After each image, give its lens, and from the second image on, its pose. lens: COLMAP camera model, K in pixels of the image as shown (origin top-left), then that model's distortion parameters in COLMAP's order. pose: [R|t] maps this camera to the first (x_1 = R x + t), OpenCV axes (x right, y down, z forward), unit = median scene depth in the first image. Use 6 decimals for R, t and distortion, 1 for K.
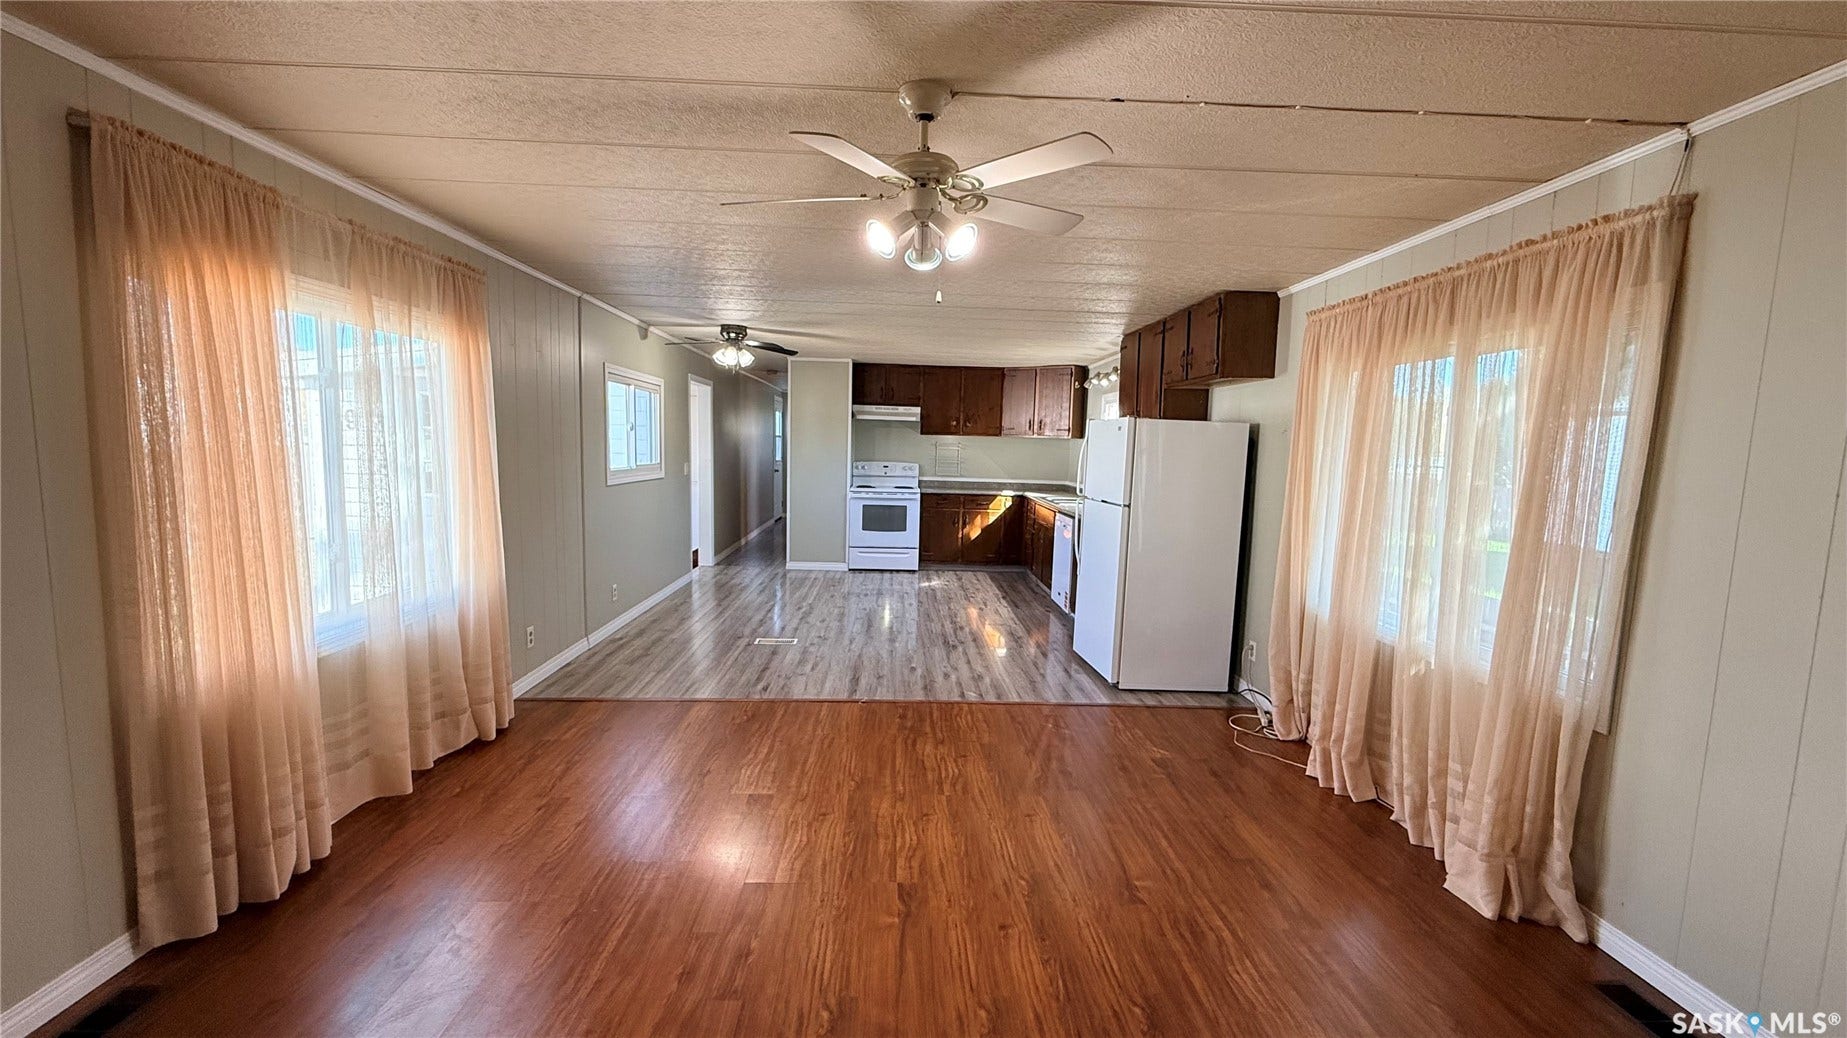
lens RADIAL K [[734.8, 0, 918.8], [0, 734.8, 512.9], [0, 0, 1]] dist [0.000092, 0.000108]
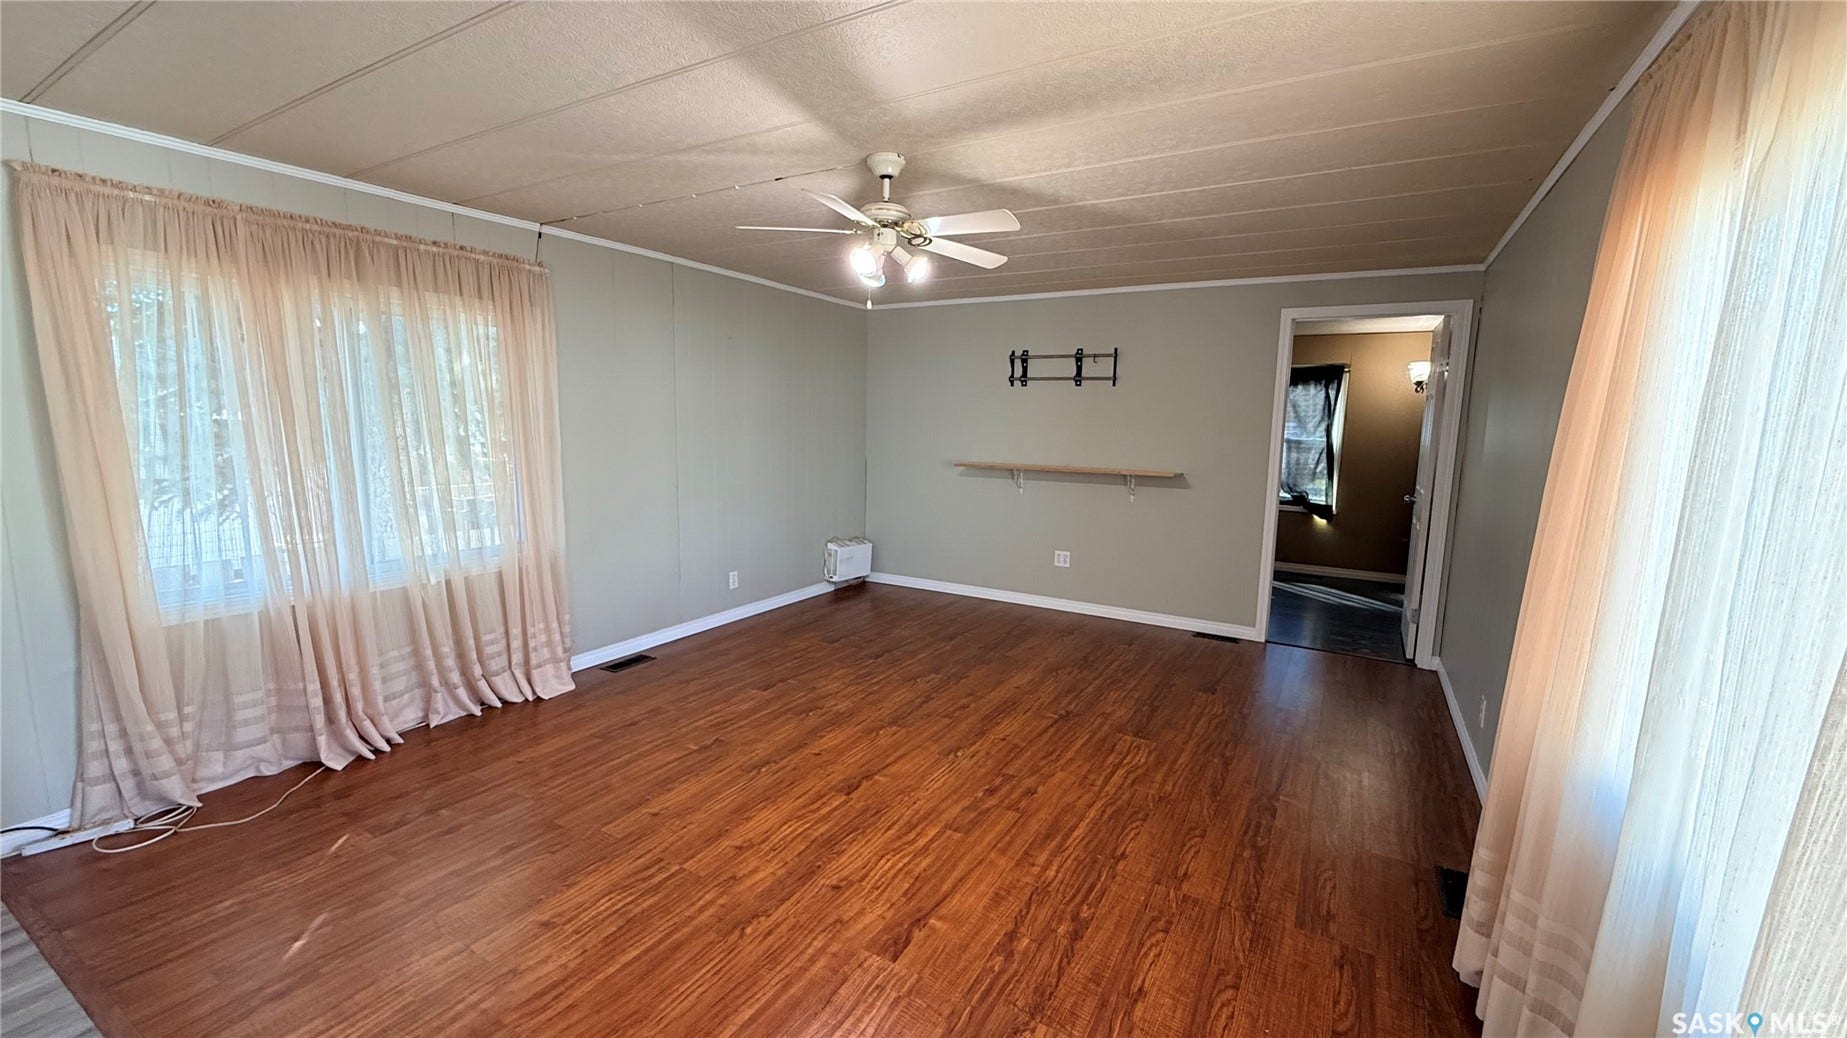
lens RADIAL K [[734.8, 0, 922.3], [0, 734.8, 515.7], [0, 0, 1]] dist [0.000092, 0.000108]
pose [[-0.844025, -0.110101, 0.524880, -0.360521], [0.011785, 0.974656, 0.223398, -0.095628], [-0.536174, 0.194739, -0.821337, 0.949506]]
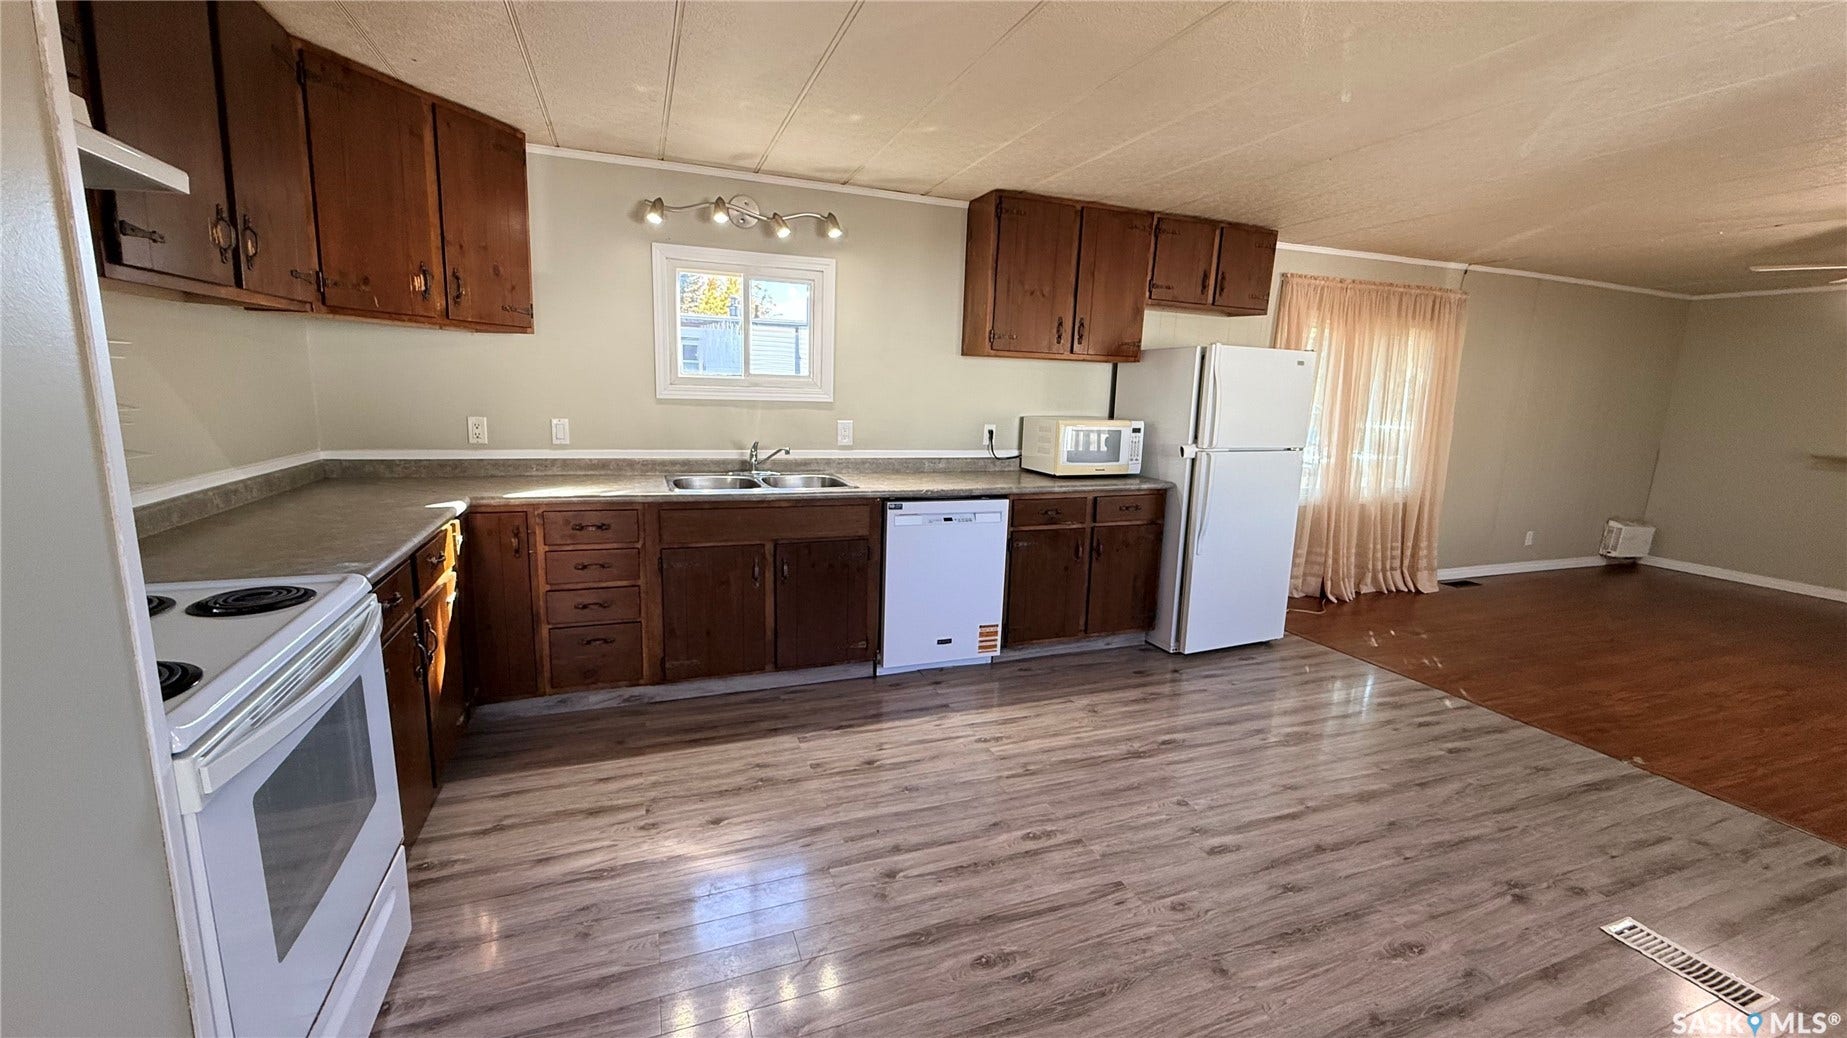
lens RADIAL K [[734.8, 0, 919.4], [0, 734.8, 518.7], [0, 0, 1]] dist [0.000092, 0.000108]
pose [[-0.322743, -0.209899, 0.922919, -0.415969], [0.046127, 0.970453, 0.236840, -0.158371], [-0.945362, 0.119010, -0.303525, 1.663081]]
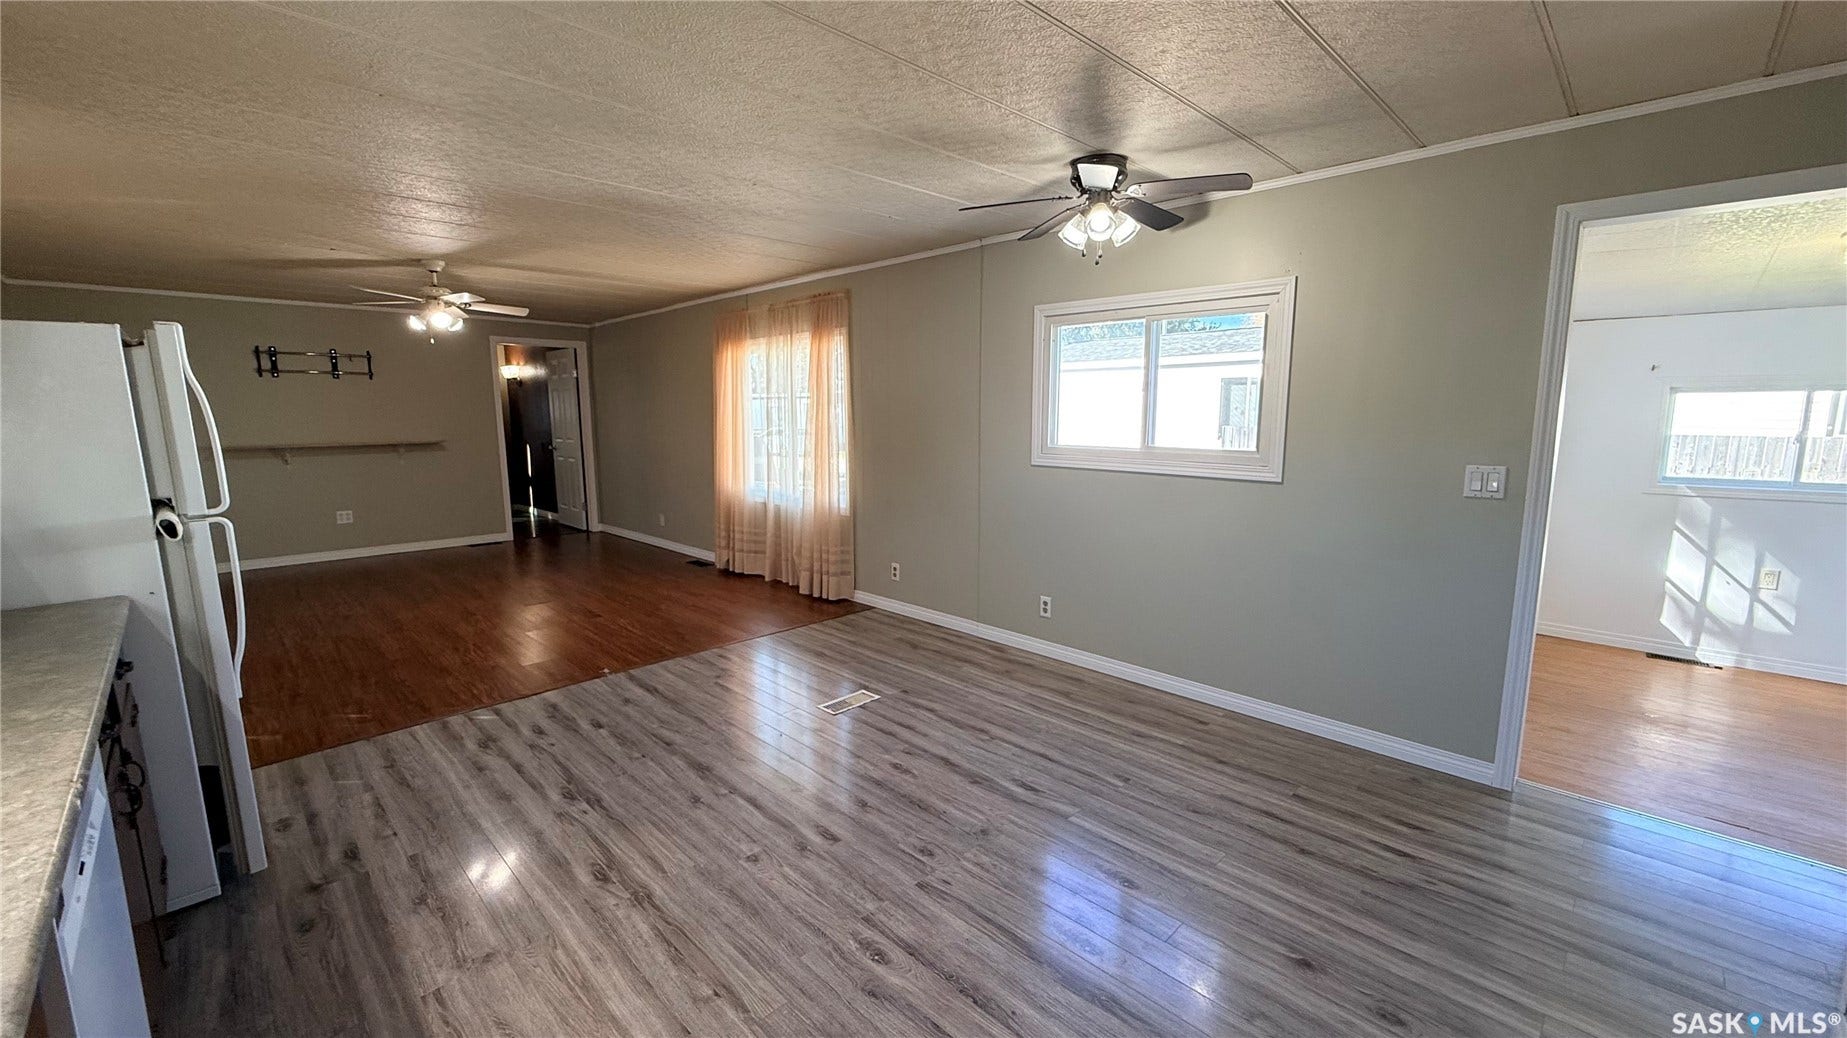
lens RADIAL K [[734.8, 0, 919.7], [0, 734.8, 518.2], [0, 0, 1]] dist [0.000092, 0.000108]
pose [[-0.733614, 0.078042, -0.675071, 0.231662], [-0.080117, 0.976524, 0.199956, -0.149095], [0.674827, 0.200775, -0.710139, 1.723545]]
